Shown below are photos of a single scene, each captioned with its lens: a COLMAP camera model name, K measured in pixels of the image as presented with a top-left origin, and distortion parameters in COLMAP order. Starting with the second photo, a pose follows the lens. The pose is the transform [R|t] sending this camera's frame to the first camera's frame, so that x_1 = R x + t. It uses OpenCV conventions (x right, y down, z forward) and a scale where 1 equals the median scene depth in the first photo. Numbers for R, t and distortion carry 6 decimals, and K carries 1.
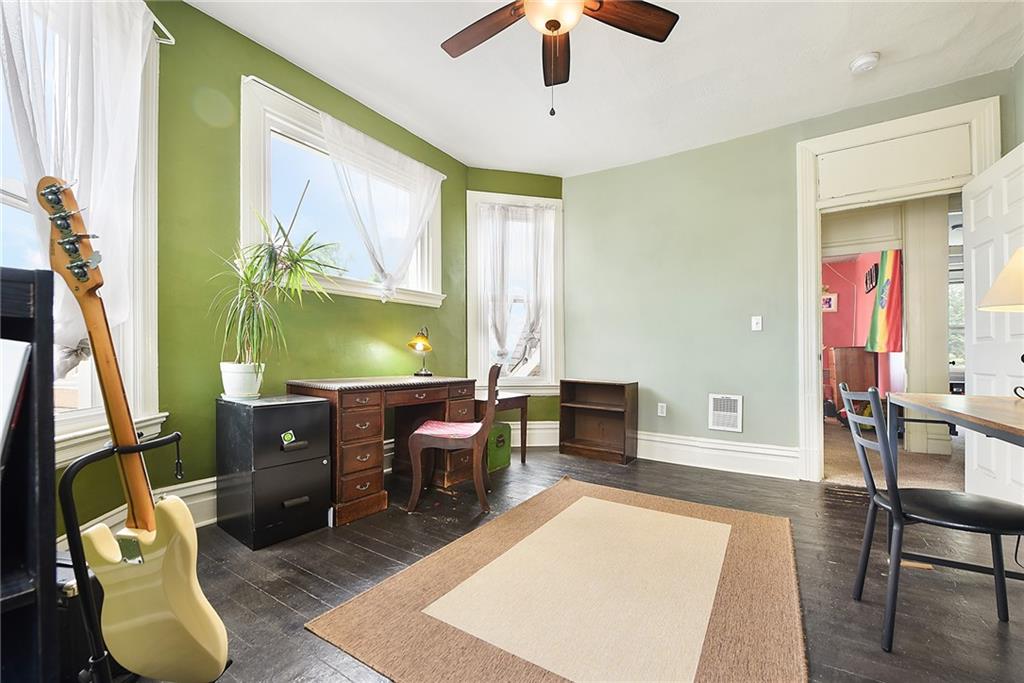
lens RADIAL K [[413.7, 0, 517.1], [0, 413.7, 349.8], [0, 0, 1]] dist [0.002928, -0.003408]
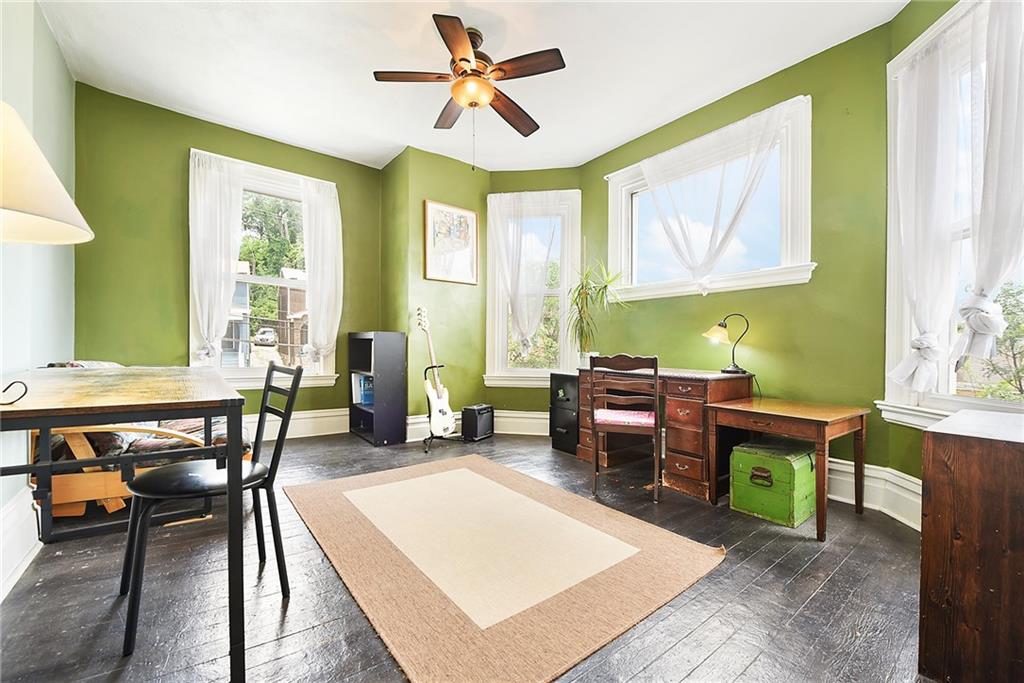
lens RADIAL K [[413.7, 0, 517.9], [0, 413.7, 349.1], [0, 0, 1]] dist [0.002928, -0.003408]
pose [[-0.332899, 0.002572, -0.942959, 1.034466], [0.008226, 0.999966, -0.000177, 0.014609], [0.942927, -0.007816, -0.332909, 1.213062]]
